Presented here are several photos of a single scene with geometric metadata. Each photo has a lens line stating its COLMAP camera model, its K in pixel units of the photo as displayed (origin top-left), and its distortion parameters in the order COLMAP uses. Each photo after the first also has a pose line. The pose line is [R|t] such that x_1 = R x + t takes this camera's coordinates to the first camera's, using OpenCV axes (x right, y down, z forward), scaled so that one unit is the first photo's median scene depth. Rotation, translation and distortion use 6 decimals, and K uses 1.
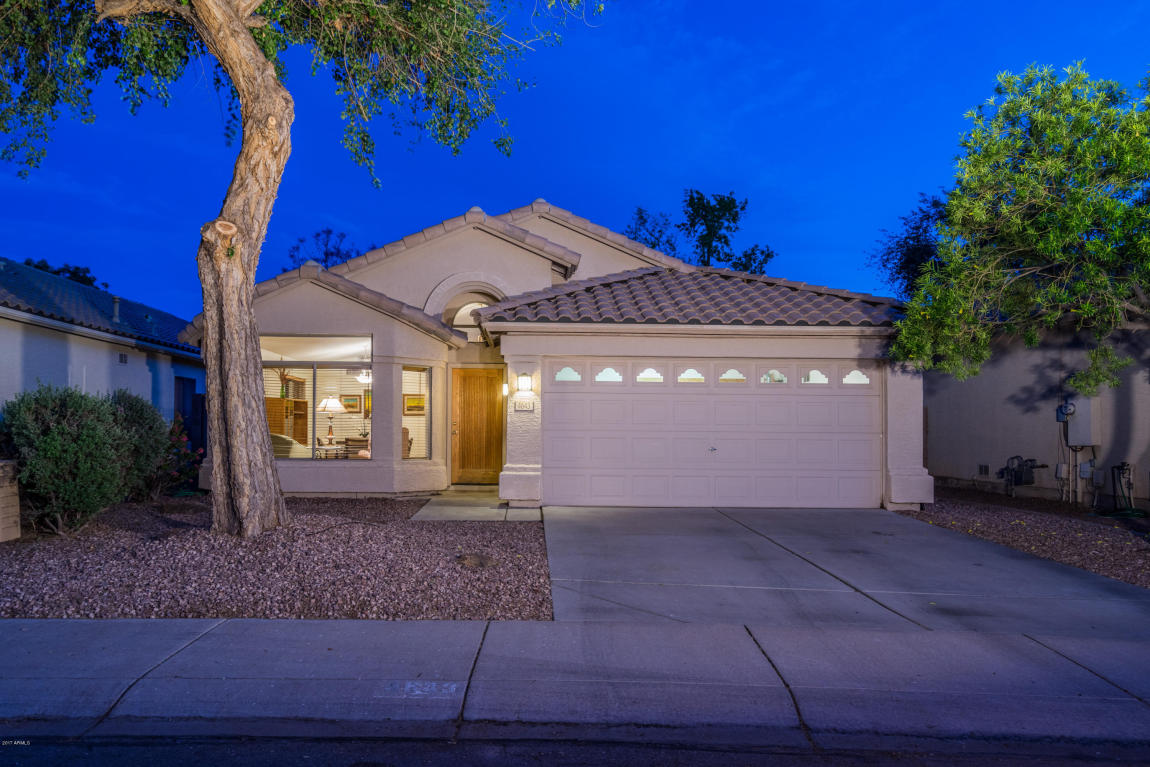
lens RADIAL K [[820.1, 0, 575.0], [0, 820.1, 383.5], [0, 0, 1]] dist [0.000525, 0.002993]
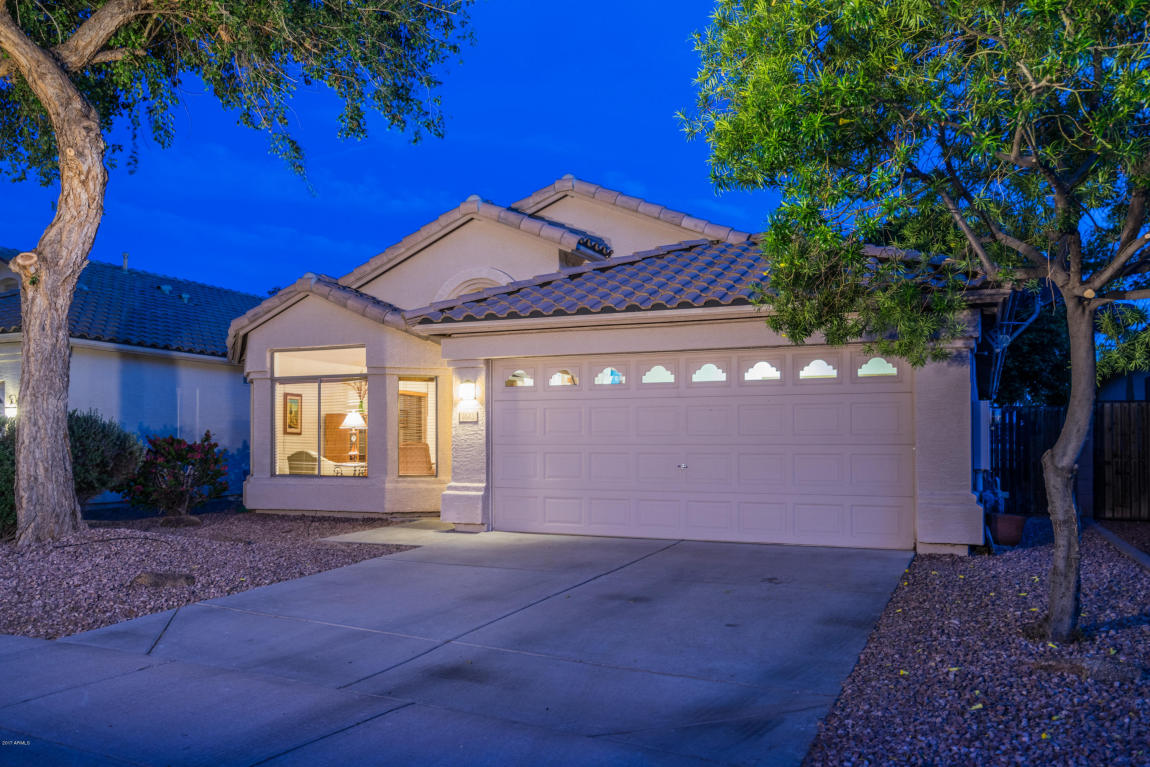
lens RADIAL K [[969.5, 0, 575.0], [0, 969.5, 383.5], [0, 0, 1]] dist [0.016666, -0.006935]
pose [[0.892752, -0.037024, -0.449024, 0.510403], [0.033790, 0.999313, -0.015217, 0.011271], [0.449279, -0.001588, 0.893390, 0.118635]]
